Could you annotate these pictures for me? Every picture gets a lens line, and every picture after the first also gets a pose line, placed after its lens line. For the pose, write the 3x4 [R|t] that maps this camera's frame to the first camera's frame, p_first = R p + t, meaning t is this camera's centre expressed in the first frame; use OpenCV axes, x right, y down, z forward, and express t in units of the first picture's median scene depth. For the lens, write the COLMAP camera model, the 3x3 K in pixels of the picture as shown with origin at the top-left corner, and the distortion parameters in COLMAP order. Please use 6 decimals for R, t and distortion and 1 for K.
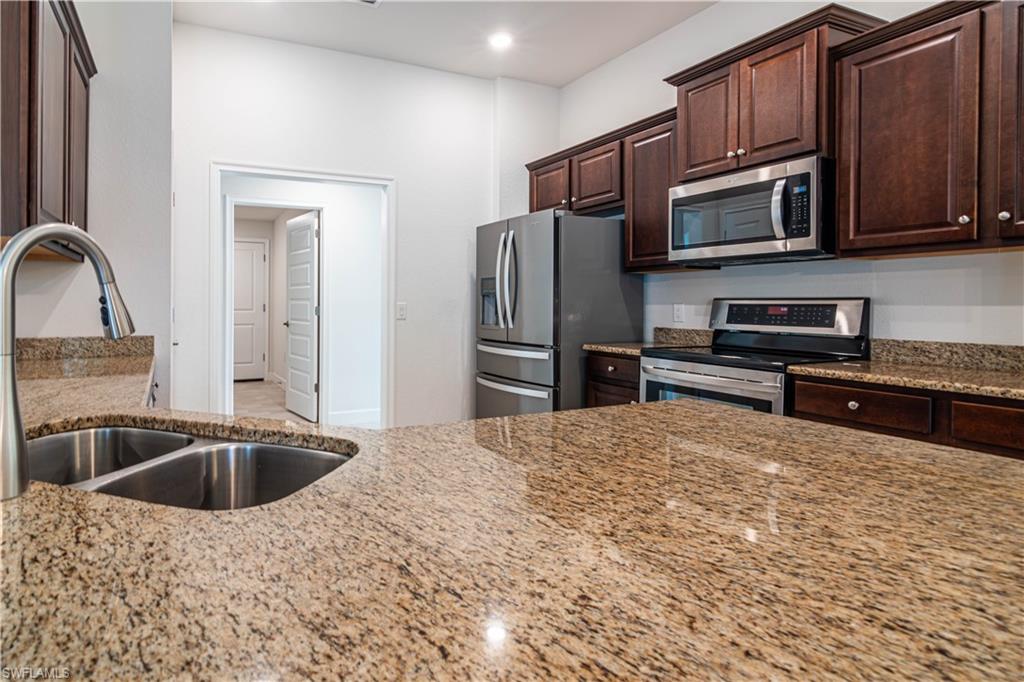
lens RADIAL K [[512.1, 0, 516.1], [0, 512.1, 308.0], [0, 0, 1]] dist [-0.001311, -0.000213]
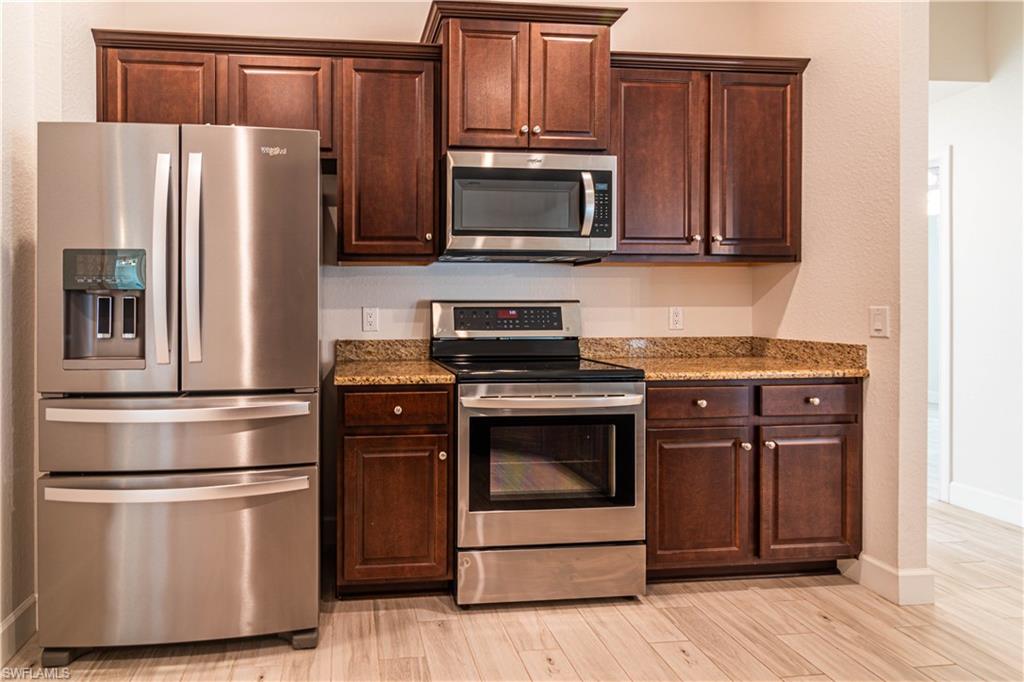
lens RADIAL K [[512.1, 0, 516.1], [0, 512.1, 308.0], [0, 0, 1]] dist [-0.001311, -0.000213]
pose [[0.481124, -0.008627, 0.876610, -0.311994], [0.011076, 0.999932, 0.003762, -0.009433], [-0.876583, 0.007900, 0.481187, 0.584936]]
